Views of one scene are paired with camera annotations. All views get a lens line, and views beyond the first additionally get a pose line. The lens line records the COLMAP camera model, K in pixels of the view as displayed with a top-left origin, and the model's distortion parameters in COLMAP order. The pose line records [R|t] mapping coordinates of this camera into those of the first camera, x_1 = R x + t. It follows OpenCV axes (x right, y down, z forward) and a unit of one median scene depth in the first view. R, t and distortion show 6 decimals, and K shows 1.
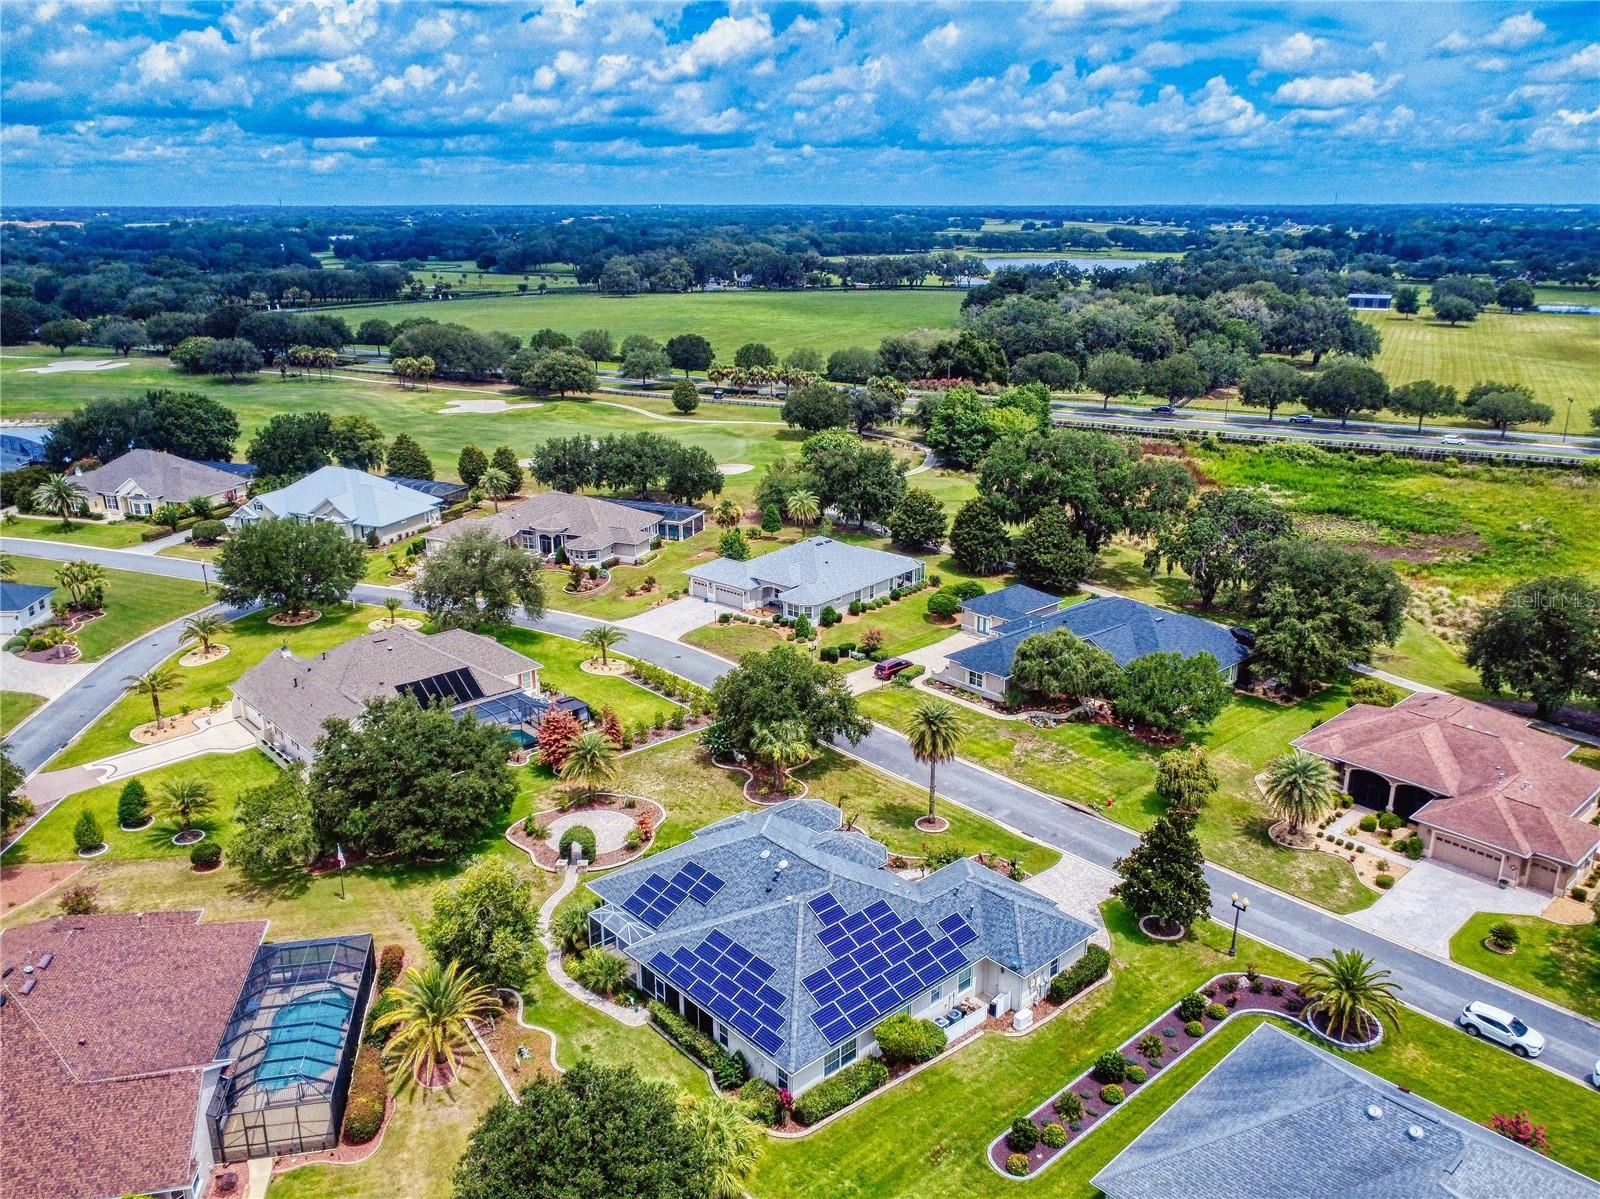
lens RADIAL K [[1224.2, 0, 809.9], [0, 1224.2, 645.0], [0, 0, 1]] dist [0.005472, -0.000805]
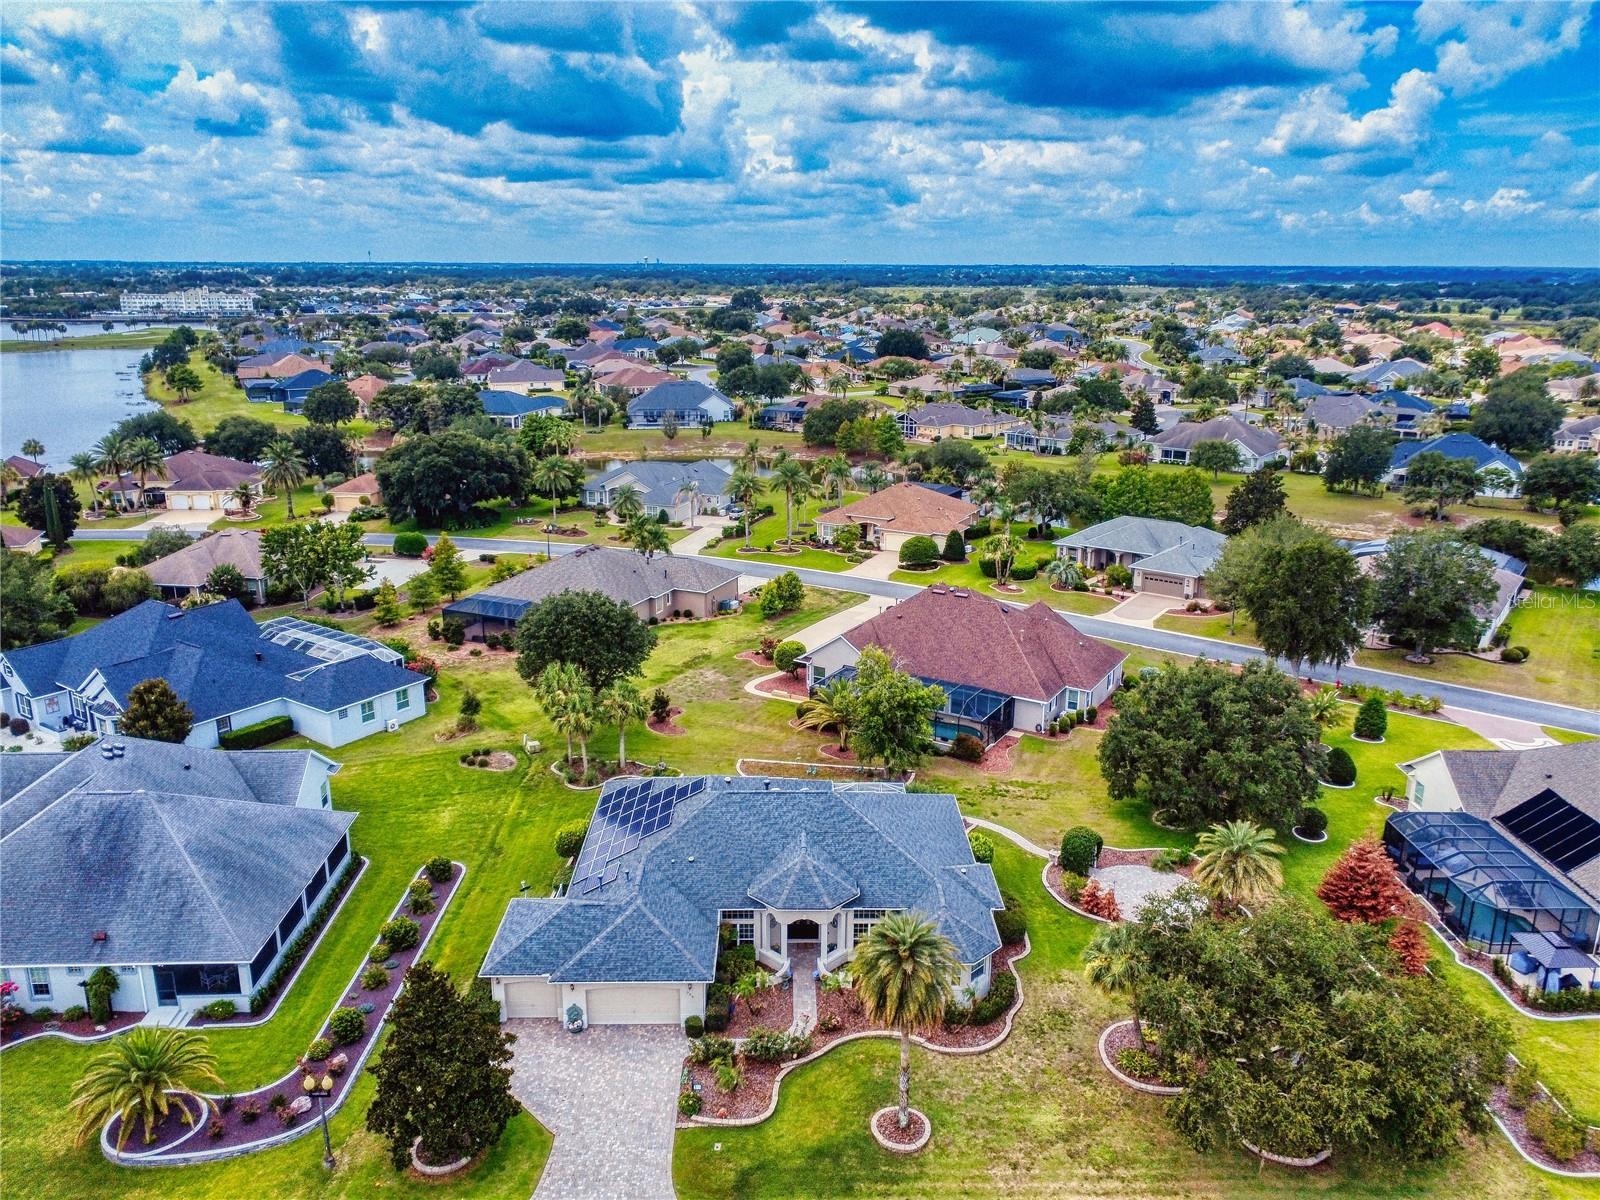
lens RADIAL K [[1224.2, 0, 794.6], [0, 1224.2, 555.8], [0, 0, 1]] dist [0.005472, -0.000805]
pose [[-0.671635, 0.170715, -0.720945, 0.428436], [-0.256506, 0.859329, 0.442445, -0.275947], [0.695062, 0.482089, -0.533367, 0.983519]]
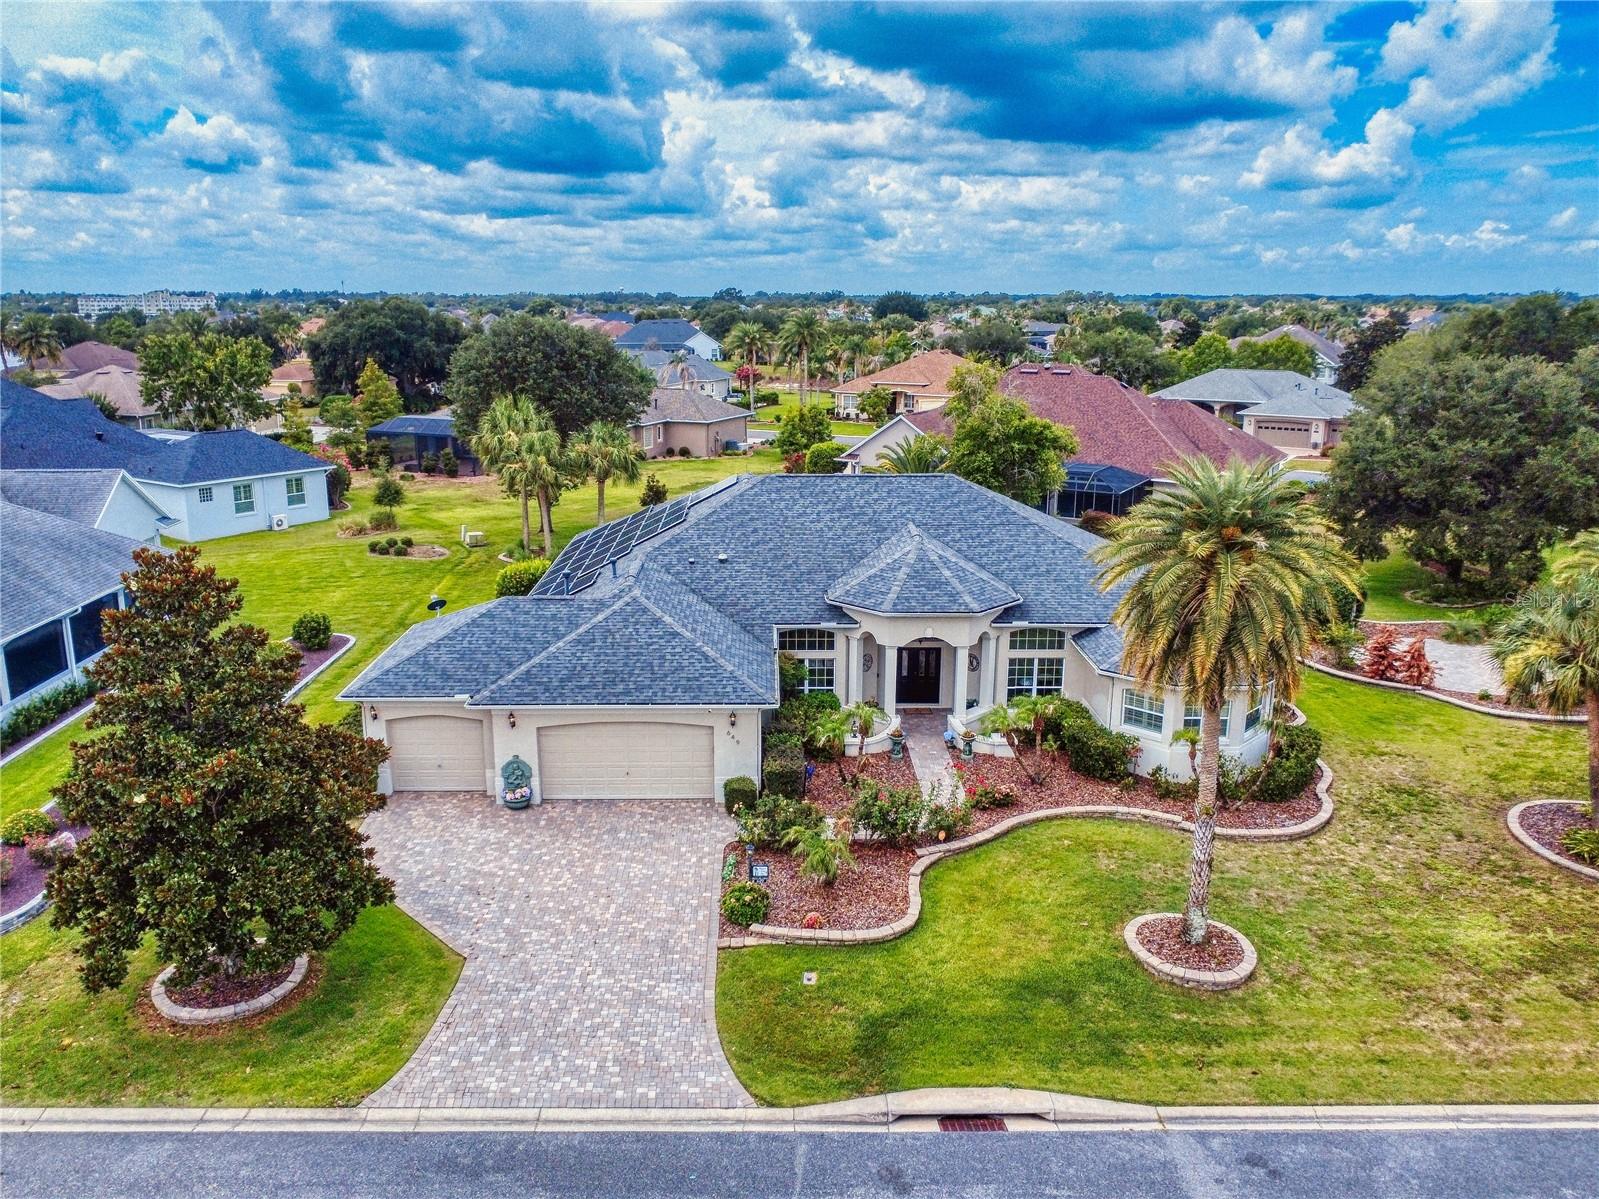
lens RADIAL K [[1223.5, 0, 764.9], [0, 1223.5, 609.0], [0, 0, 1]] dist [0.005472, -0.000805]
pose [[-0.674992, 0.178027, -0.716025, 0.296640], [-0.254922, 0.854420, 0.452749, -0.013948], [0.692387, 0.488133, -0.531344, 0.898713]]
